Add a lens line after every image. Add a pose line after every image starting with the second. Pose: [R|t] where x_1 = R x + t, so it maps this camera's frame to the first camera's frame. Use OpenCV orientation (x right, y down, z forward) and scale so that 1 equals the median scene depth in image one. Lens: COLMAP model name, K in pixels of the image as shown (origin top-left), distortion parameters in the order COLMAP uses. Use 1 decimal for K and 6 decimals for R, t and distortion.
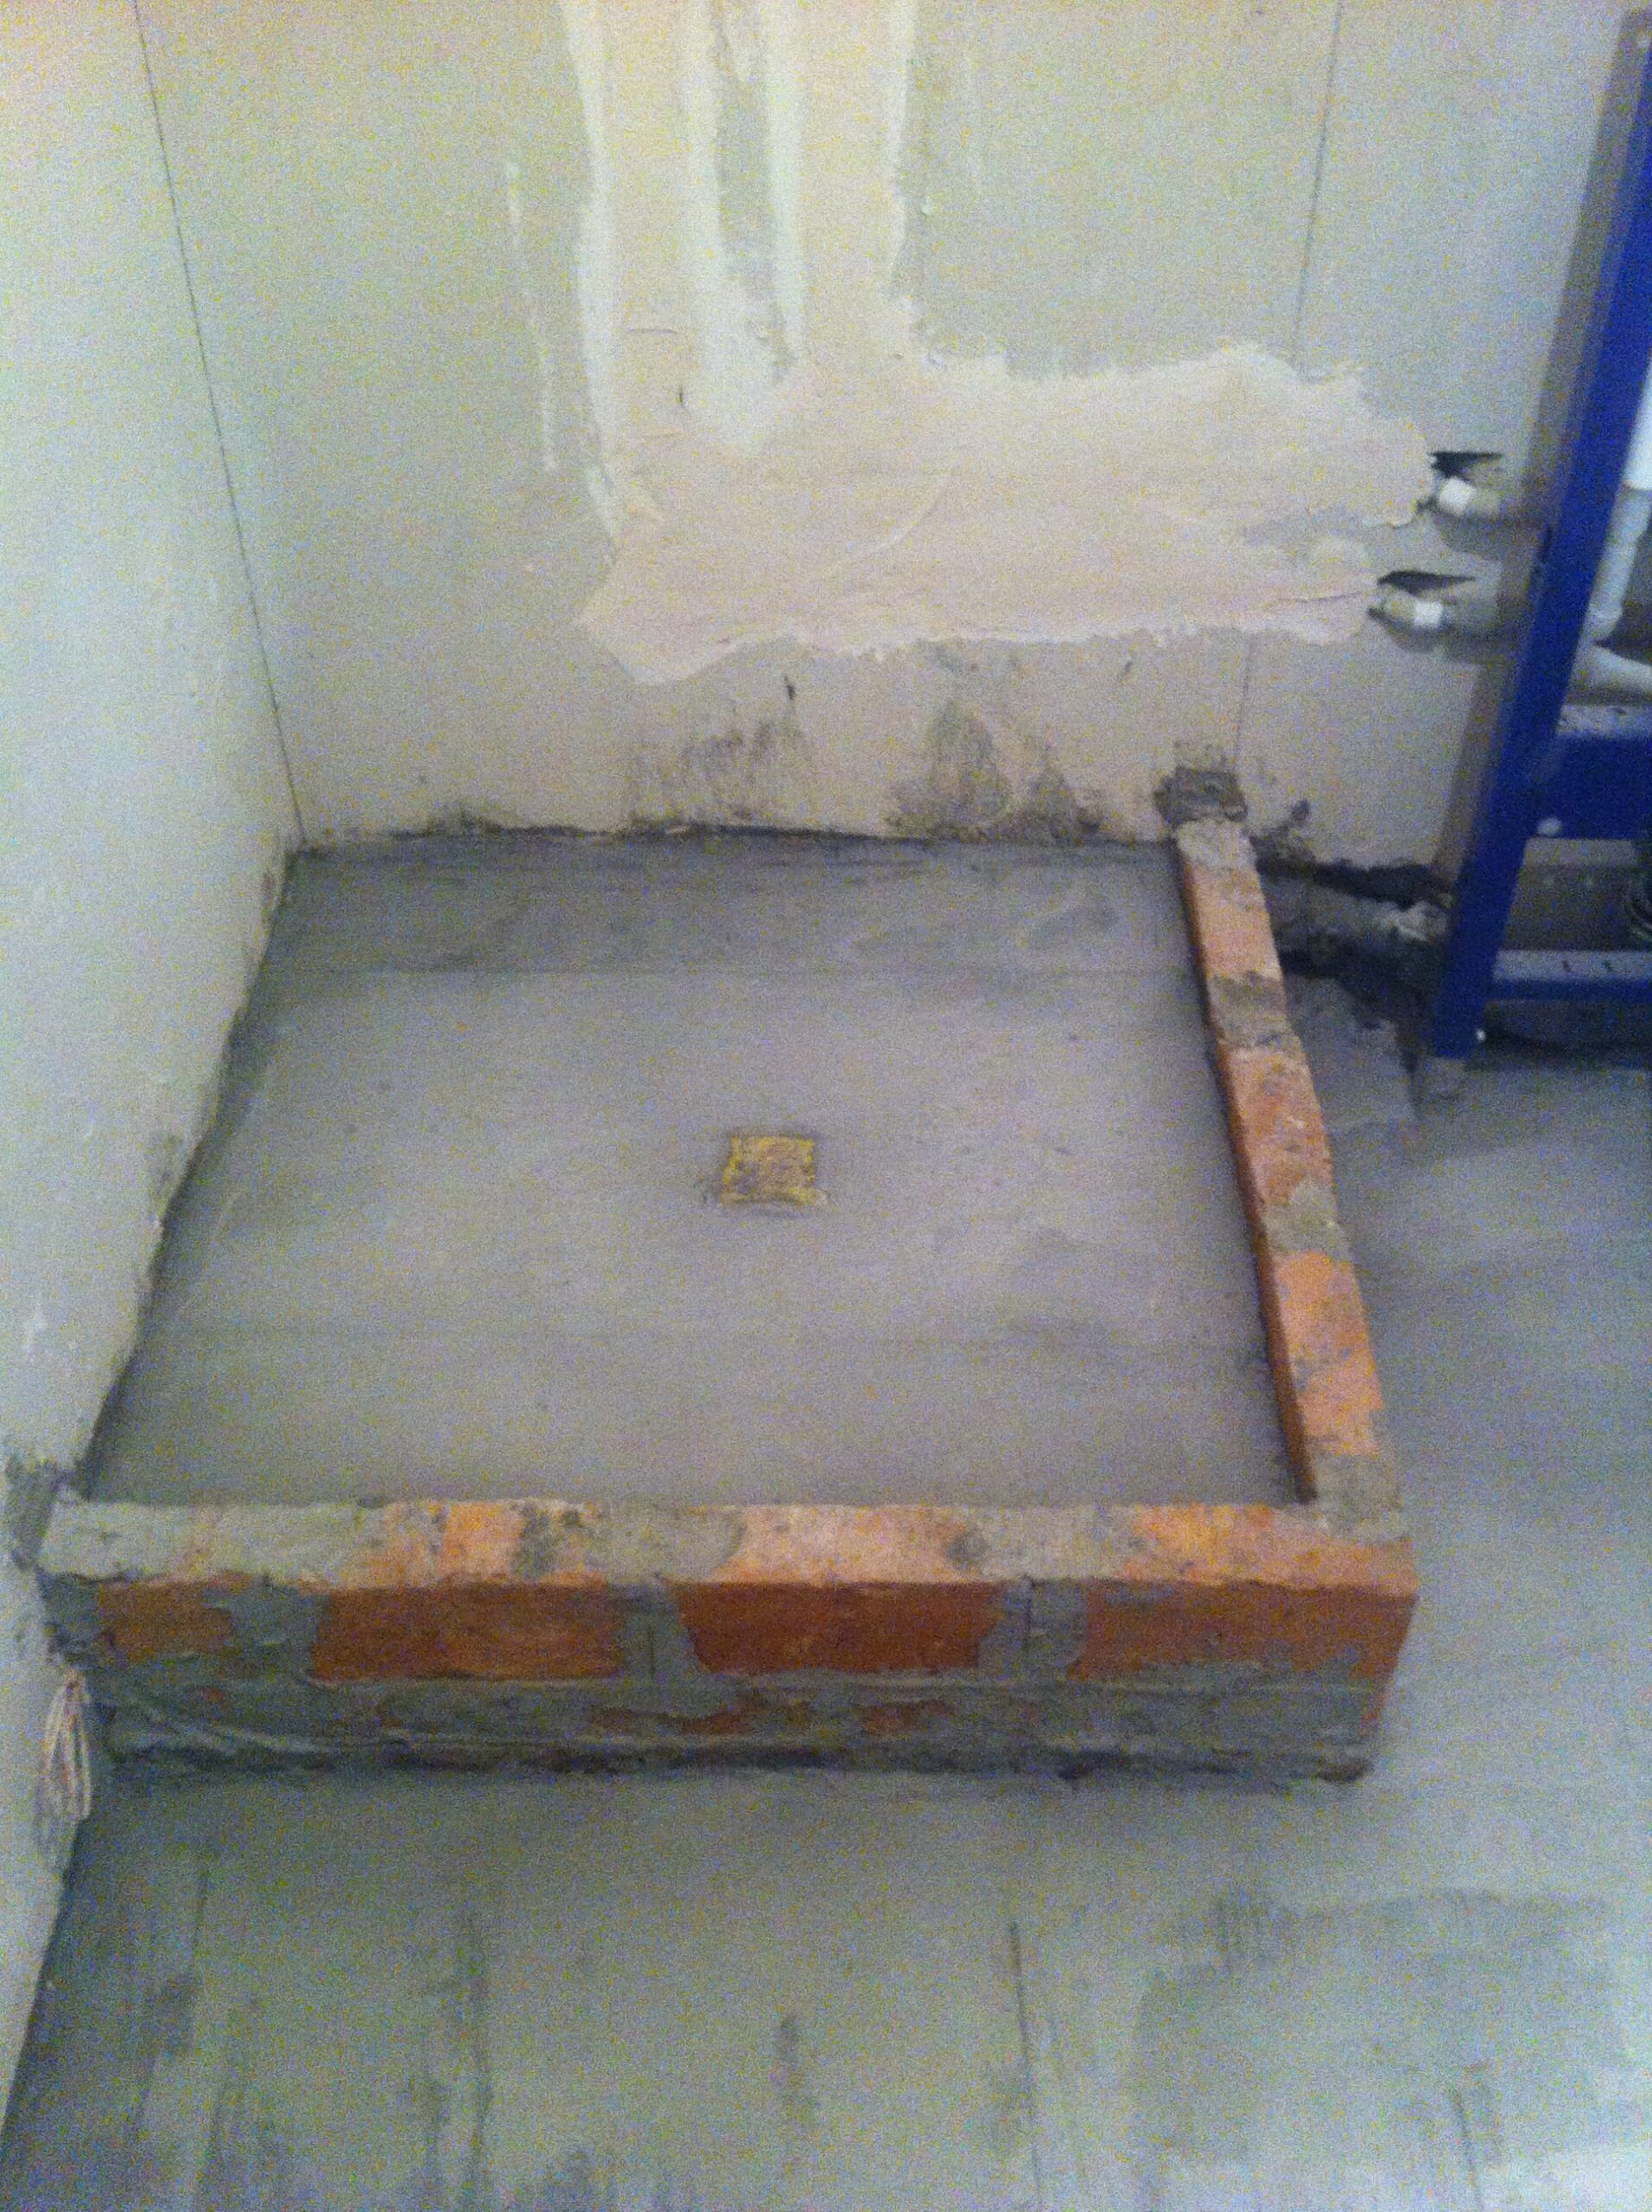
lens RADIAL K [[2109.1, 0, 812.6], [0, 2109.1, 1102.8], [0, 0, 1]] dist [0.107007, -0.401319]
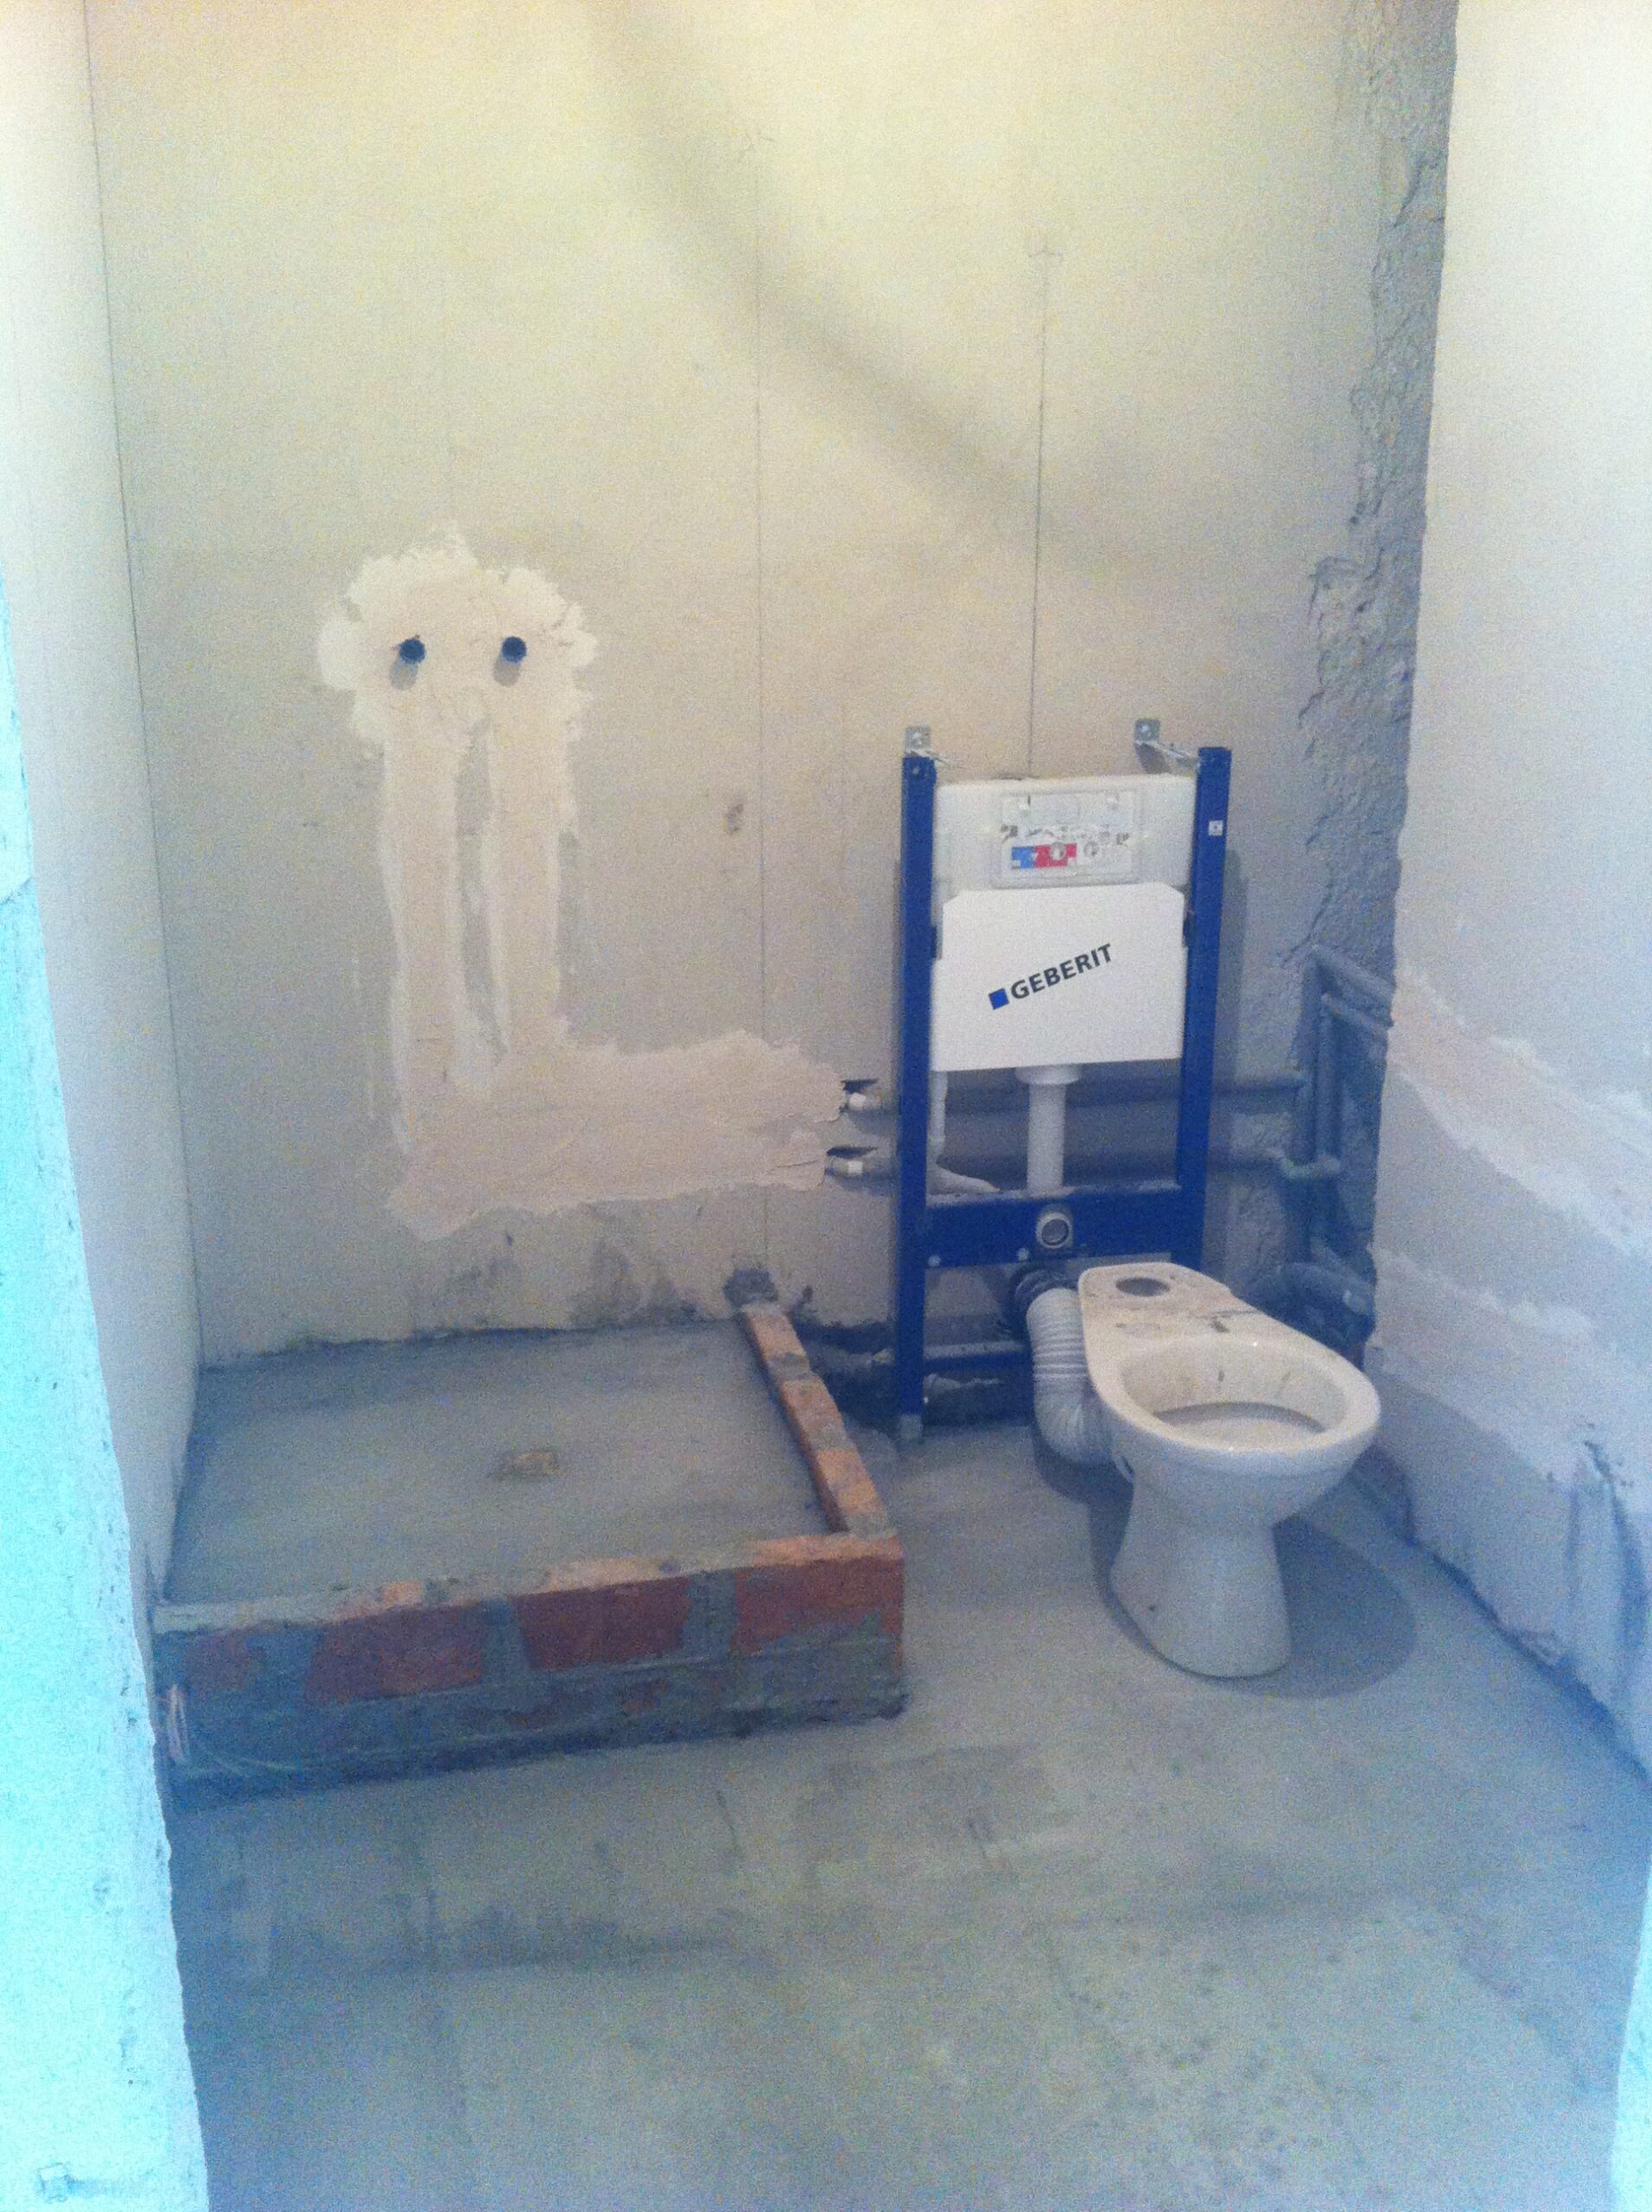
lens RADIAL K [[2104.4, 0, 817.6], [0, 2104.4, 1112.7], [0, 0, 1]] dist [0.122849, -0.383992]
pose [[0.974983, -0.055530, 0.215231, -0.142222], [0.142488, 0.899315, -0.413437, 0.505036], [-0.170602, 0.433762, 0.884729, -0.672613]]
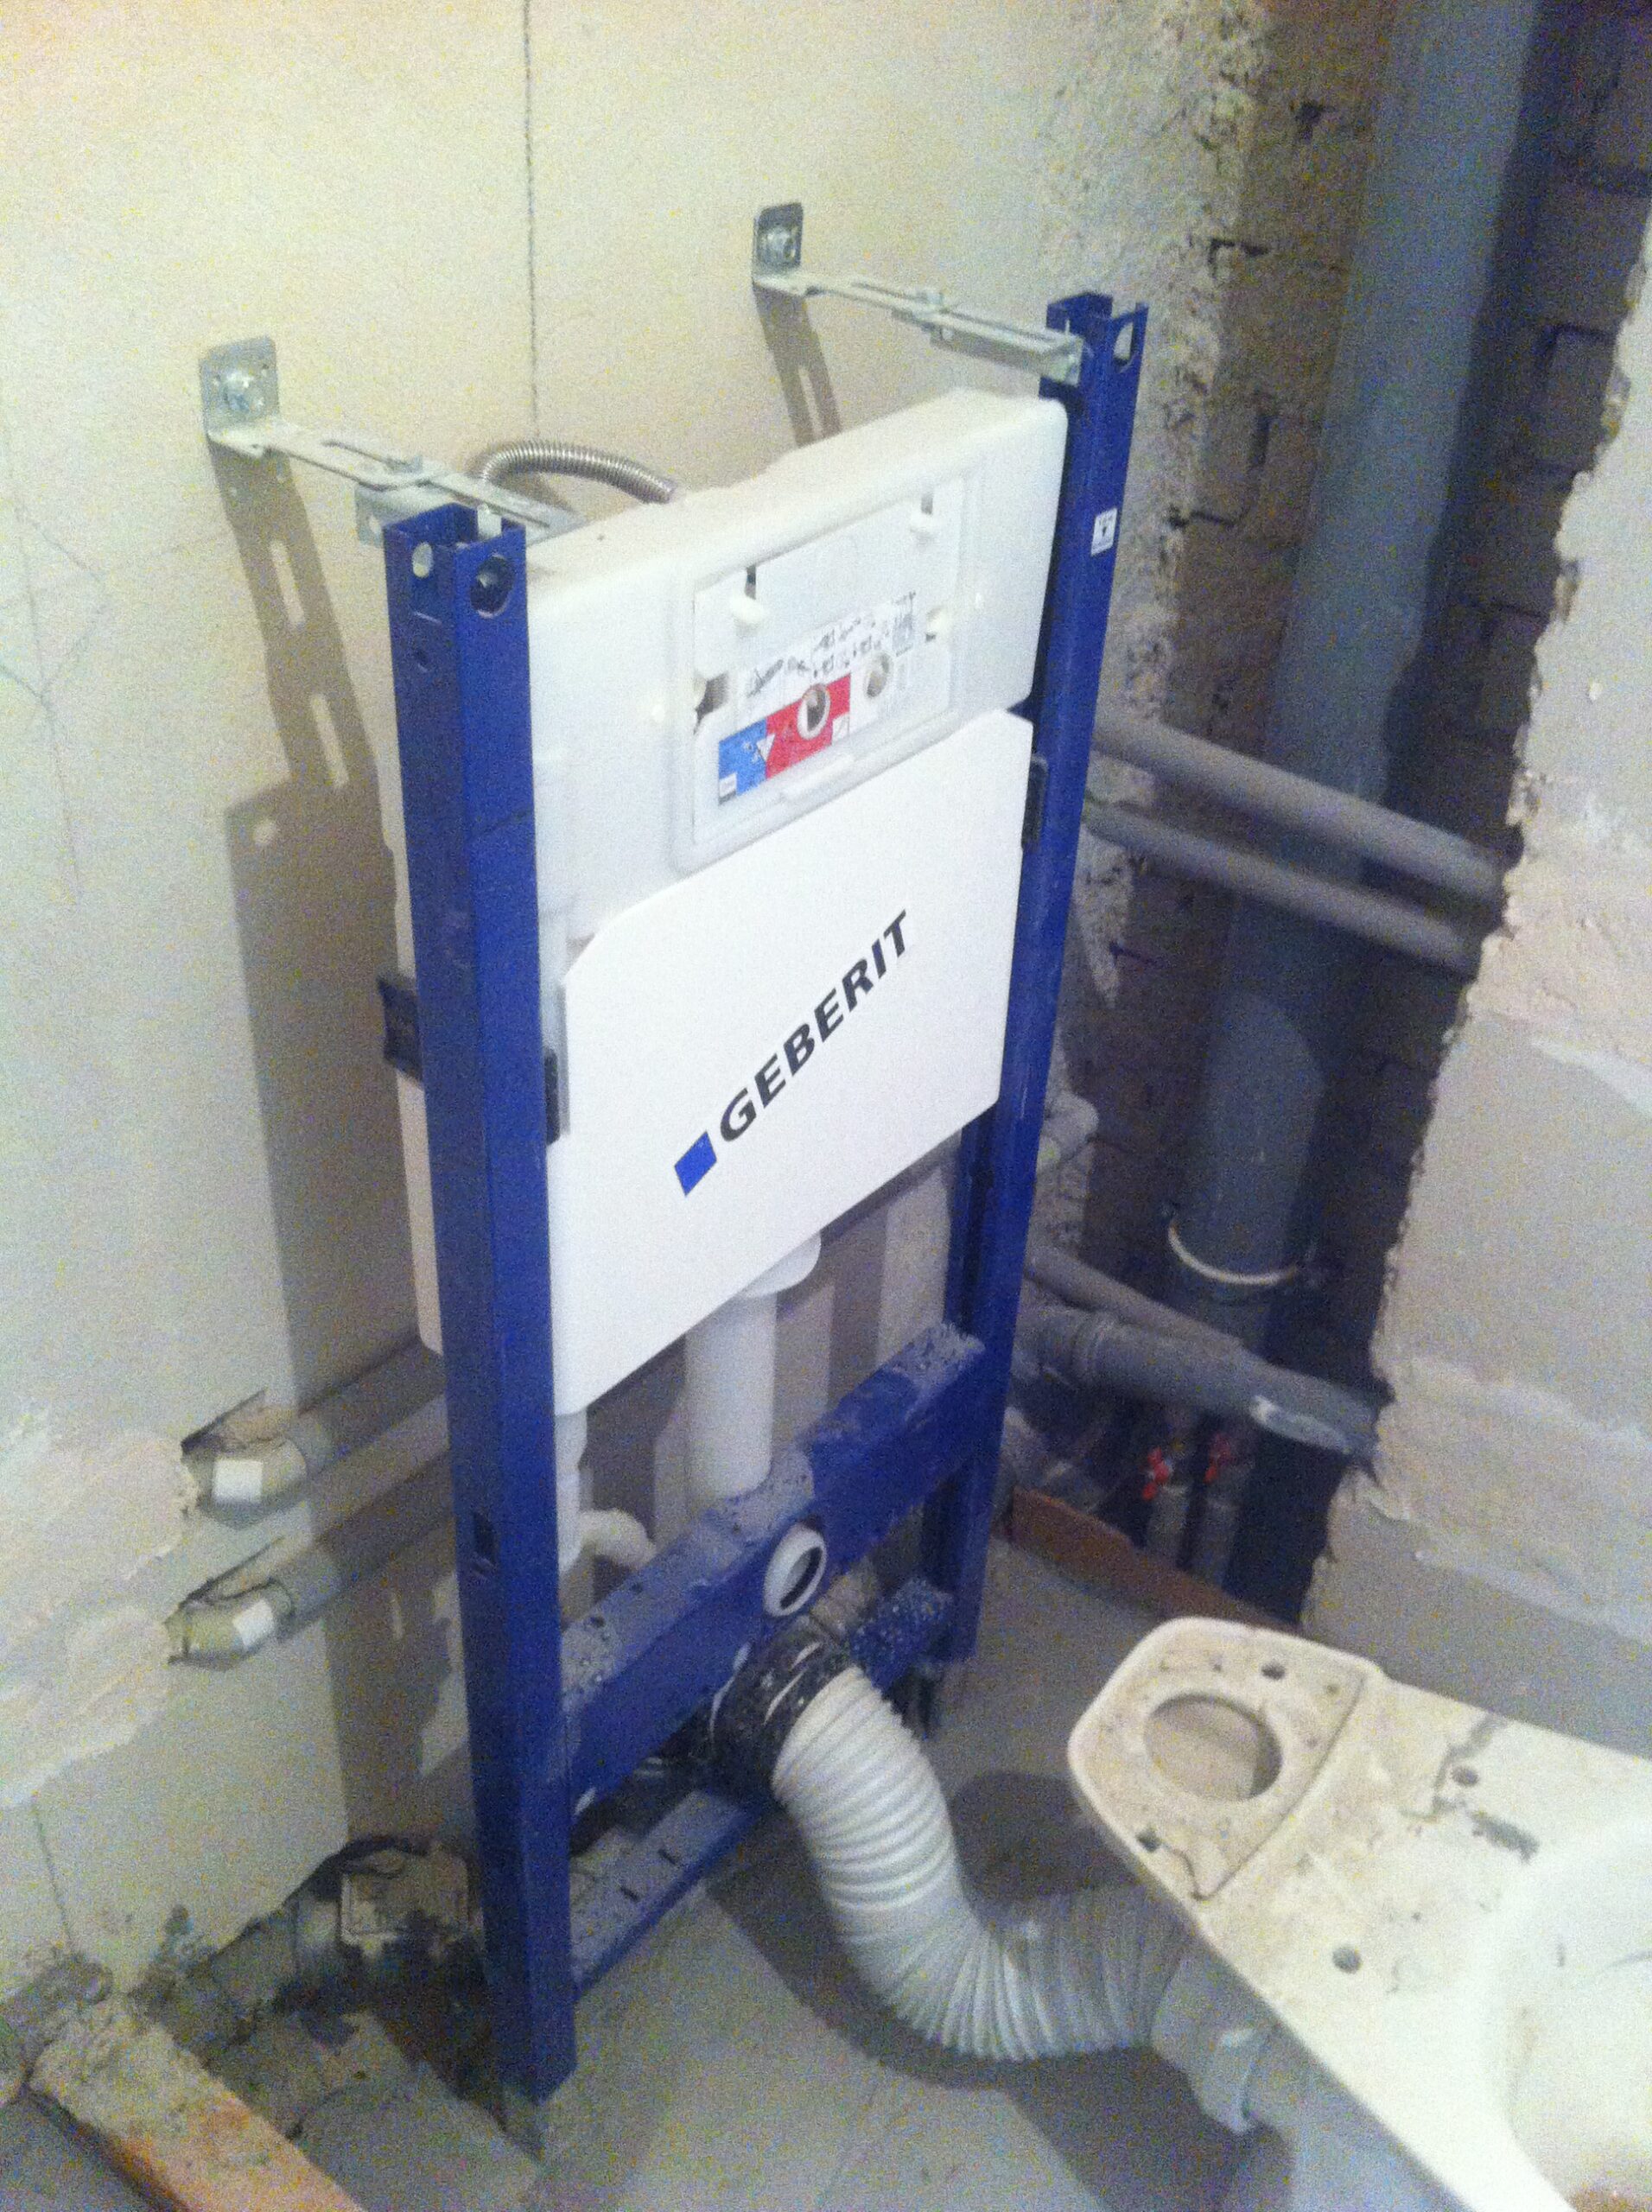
lens RADIAL K [[2120.6, 0, 773.3], [0, 2120.6, 1105.3], [0, 0, 1]] dist [0.124835, -0.362741]
pose [[0.605788, -0.428608, 0.670310, 0.008741], [0.507110, 0.857190, 0.089805, -0.361661], [-0.613074, 0.285518, 0.736627, 0.377179]]
